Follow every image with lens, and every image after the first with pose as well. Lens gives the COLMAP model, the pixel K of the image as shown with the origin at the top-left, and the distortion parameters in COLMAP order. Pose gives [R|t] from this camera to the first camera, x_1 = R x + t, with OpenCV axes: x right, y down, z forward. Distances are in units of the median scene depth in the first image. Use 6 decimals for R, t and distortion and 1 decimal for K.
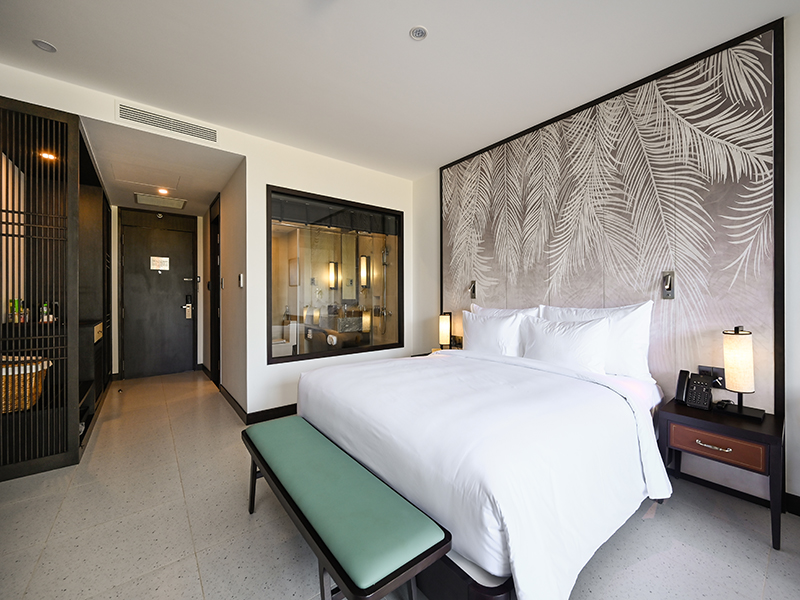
lens RADIAL K [[321.9, 0, 405.4], [0, 321.9, 296.5], [0, 0, 1]] dist [0.000748, -0.000052]
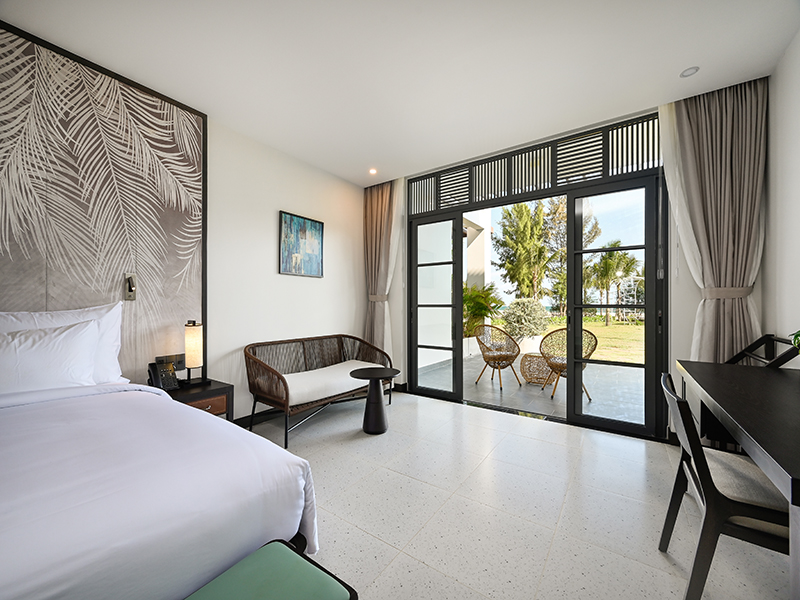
lens RADIAL K [[321.0, 0, 404.8], [0, 321.0, 302.8], [0, 0, 1]] dist [0.000248, 0.000022]
pose [[-0.288065, 0.009746, 0.957561, -0.367937], [-0.001159, 0.999944, -0.010526, 0.022110], [-0.957610, -0.004142, -0.288037, 0.370550]]
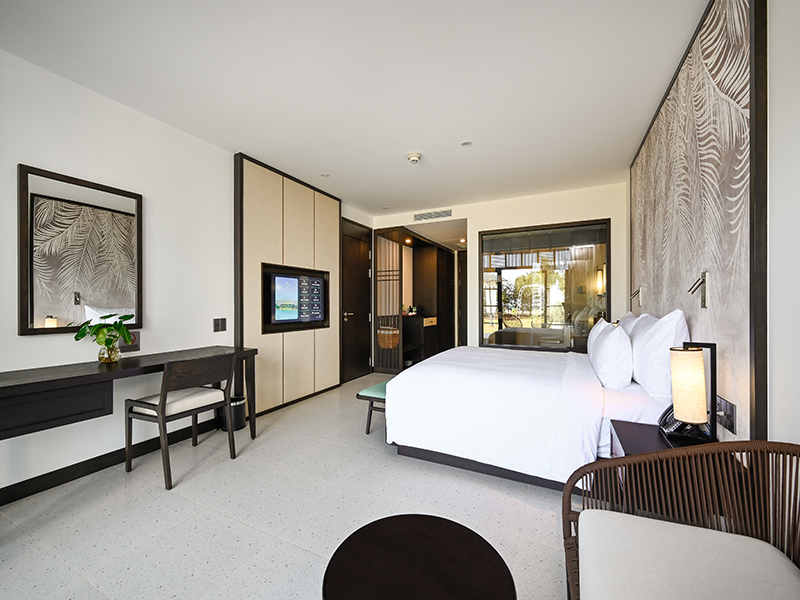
lens RADIAL K [[325.7, 0, 400.0], [0, 325.7, 300.0], [0, 0, 1]] dist [-0.000542, -0.000064]
pose [[0.420293, -0.009815, -0.907335, 1.020121], [0.000675, 0.999945, -0.010504, -0.002718], [0.907388, 0.003802, 0.420277, -0.003934]]
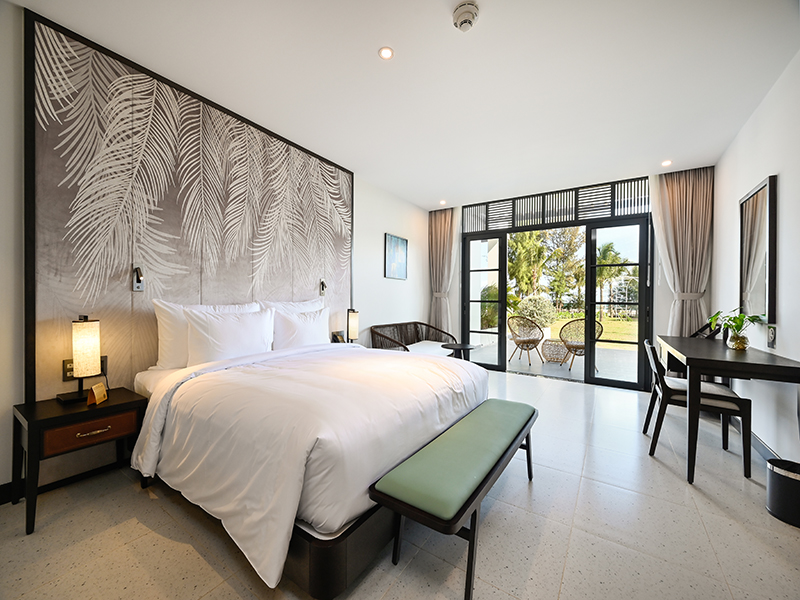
lens RADIAL K [[321.9, 0, 405.4], [0, 321.9, 296.5], [0, 0, 1]] dist [0.000748, -0.000052]
pose [[-0.311152, 0.007693, 0.950329, -0.756335], [-0.014446, 0.999813, -0.012823, 0.022815], [-0.950250, -0.017719, -0.310983, 0.923480]]
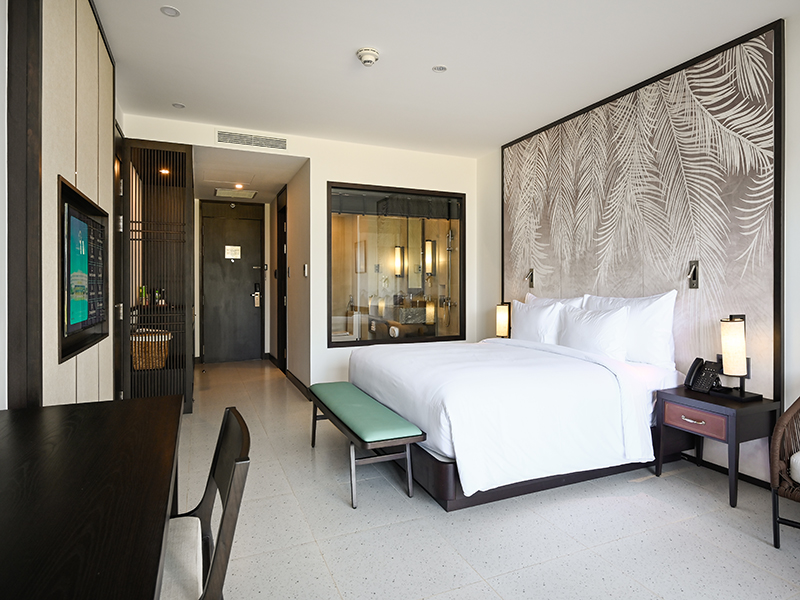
lens RADIAL K [[457.4, 0, 399.3], [0, 457.4, 282.9], [0, 0, 1]] dist [0.001121, -0.000086]
pose [[0.964770, 0.000816, -0.263093, 0.254375], [-0.001916, 0.999990, -0.003927, -0.001994], [0.263088, 0.004293, 0.964762, -0.515745]]
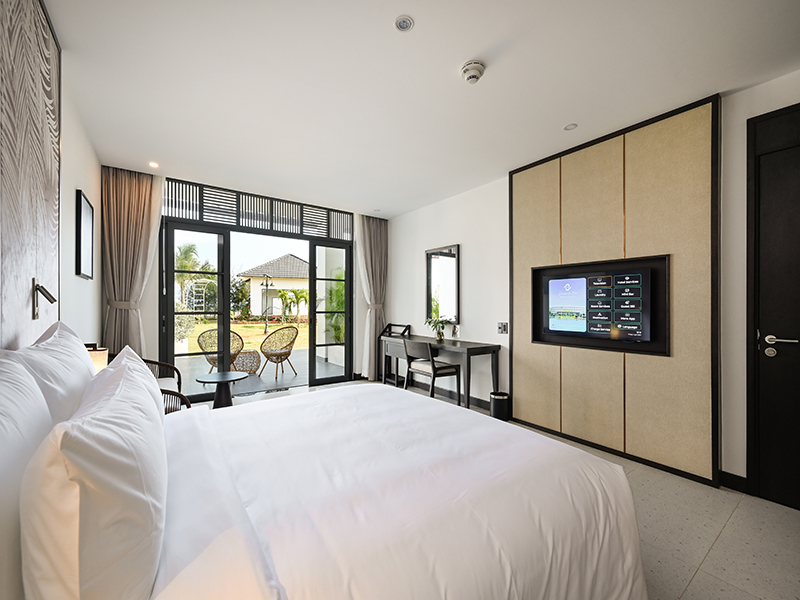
lens RADIAL K [[325.0, 0, 400.0], [0, 325.0, 300.0], [0, 0, 1]] dist [0.000287, 0.000026]
pose [[-0.999418, -0.002062, 0.034038, 0.027195], [-0.002690, 0.999827, -0.018418, -0.019253], [-0.033994, -0.018498, -0.999251, 1.360577]]
